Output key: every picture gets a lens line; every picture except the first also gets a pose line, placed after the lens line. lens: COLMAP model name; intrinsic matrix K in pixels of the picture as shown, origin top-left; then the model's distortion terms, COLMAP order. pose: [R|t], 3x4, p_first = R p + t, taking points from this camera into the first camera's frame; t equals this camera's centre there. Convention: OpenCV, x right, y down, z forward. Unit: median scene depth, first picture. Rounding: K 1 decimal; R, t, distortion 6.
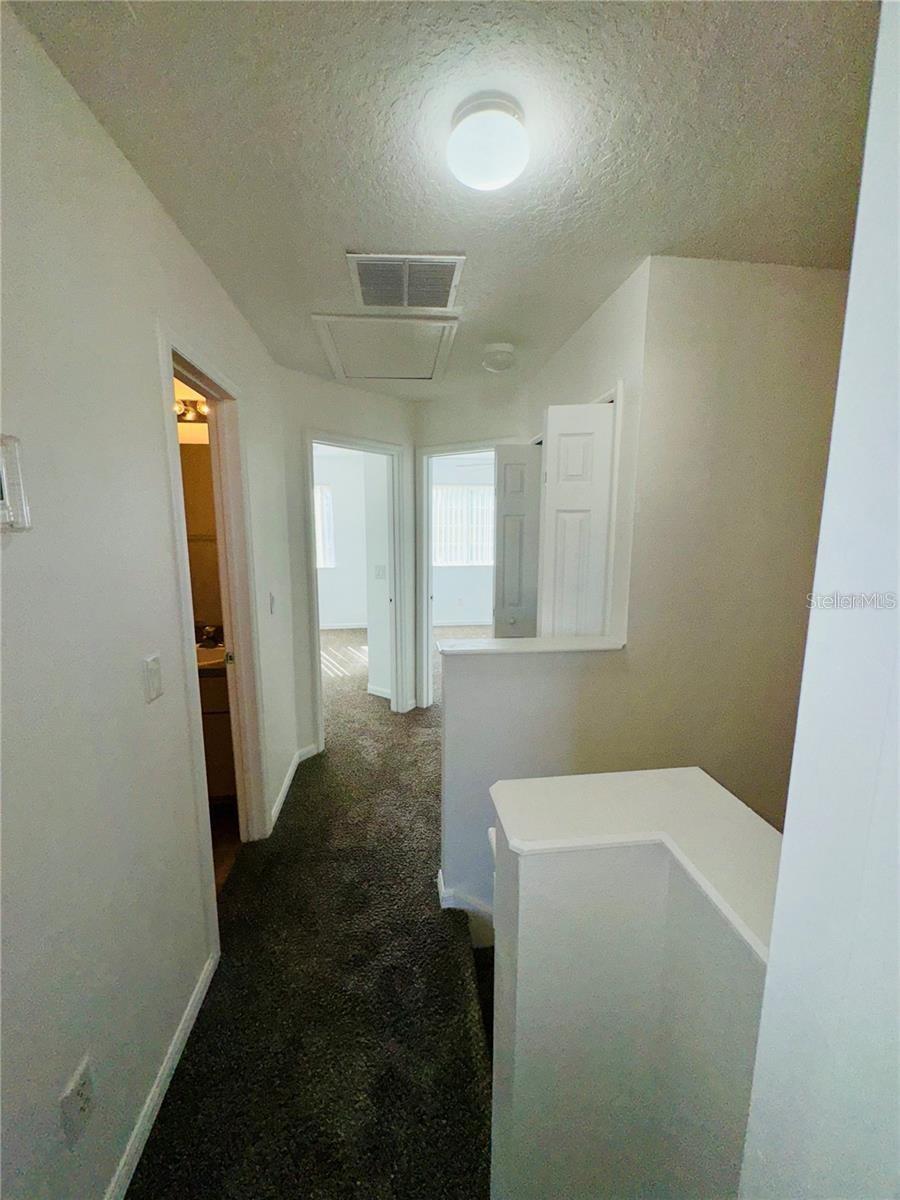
lens RADIAL K [[480.7, 0, 454.9], [0, 480.7, 600.7], [0, 0, 1]] dist [0.001194, 0.000320]
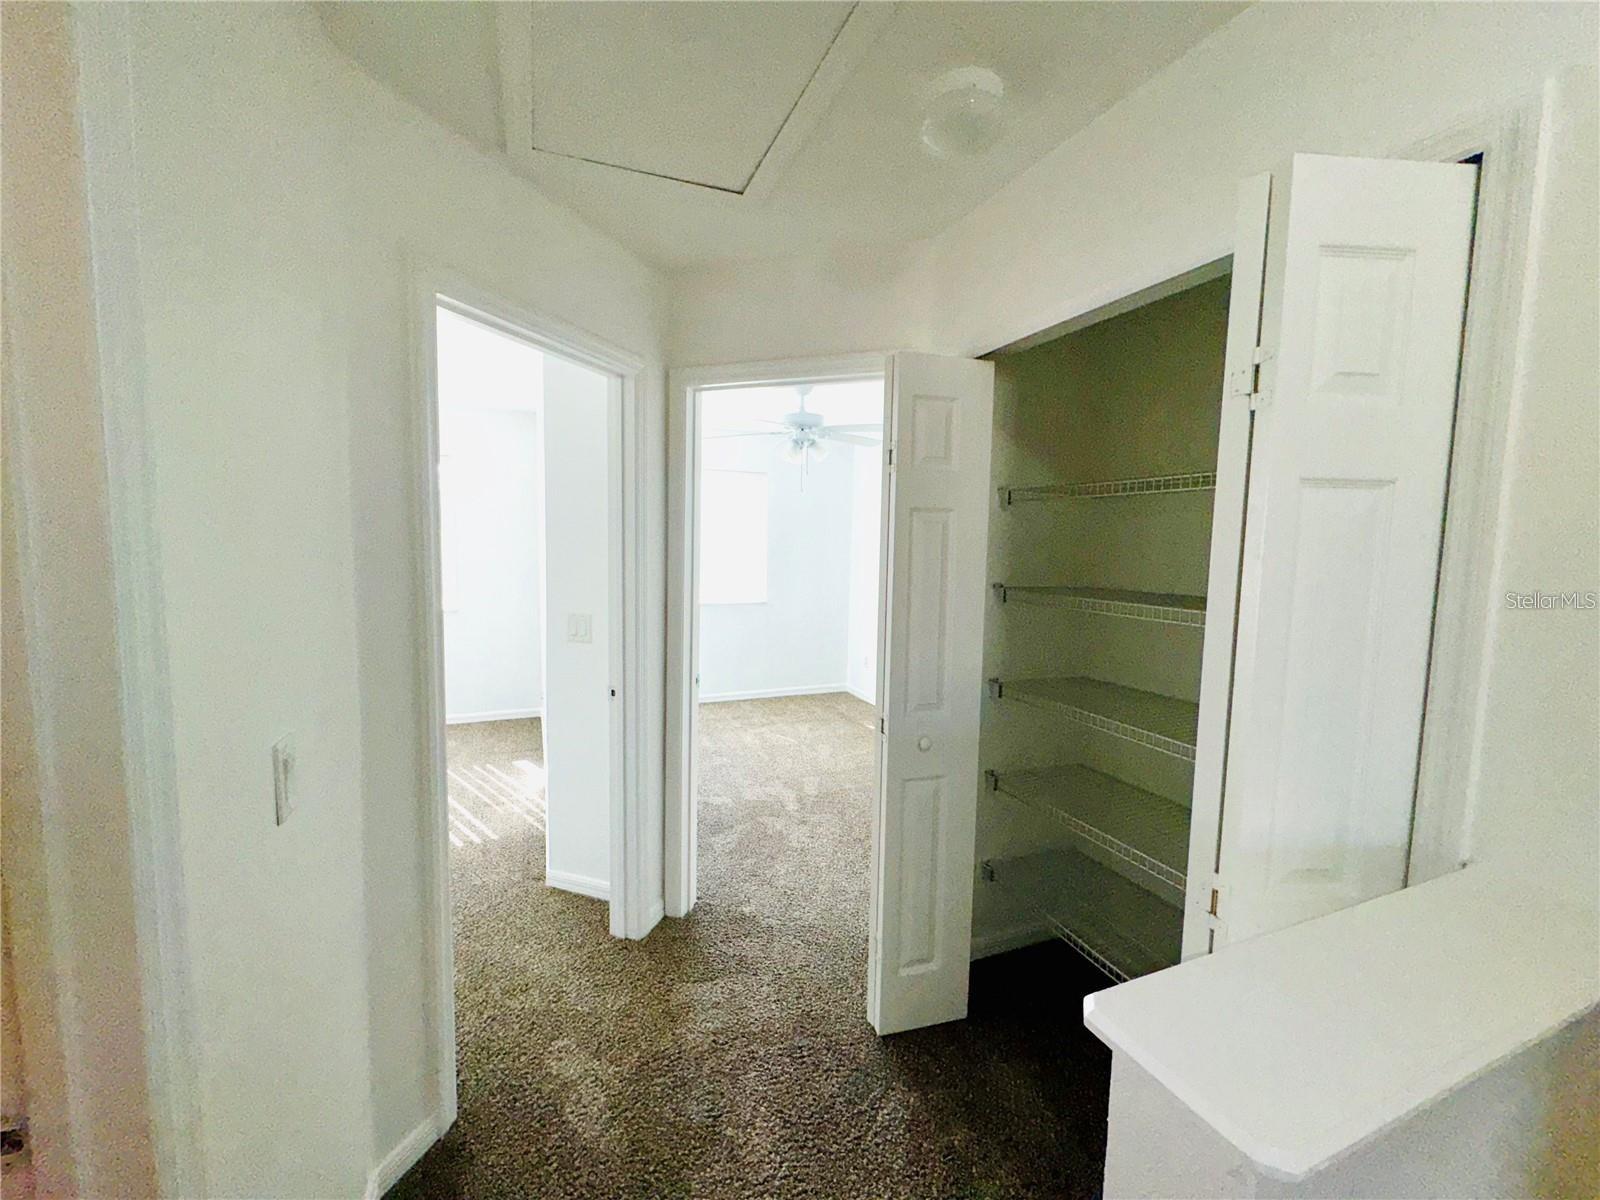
lens RADIAL K [[640.9, 0, 800.0], [0, 640.9, 600.0], [0, 0, 1]] dist [0.001194, 0.000320]
pose [[0.963519, -0.002540, 0.267628, -0.124499], [0.020073, 0.997824, -0.062798, -0.045051], [-0.266886, 0.065879, 0.961474, 0.361235]]
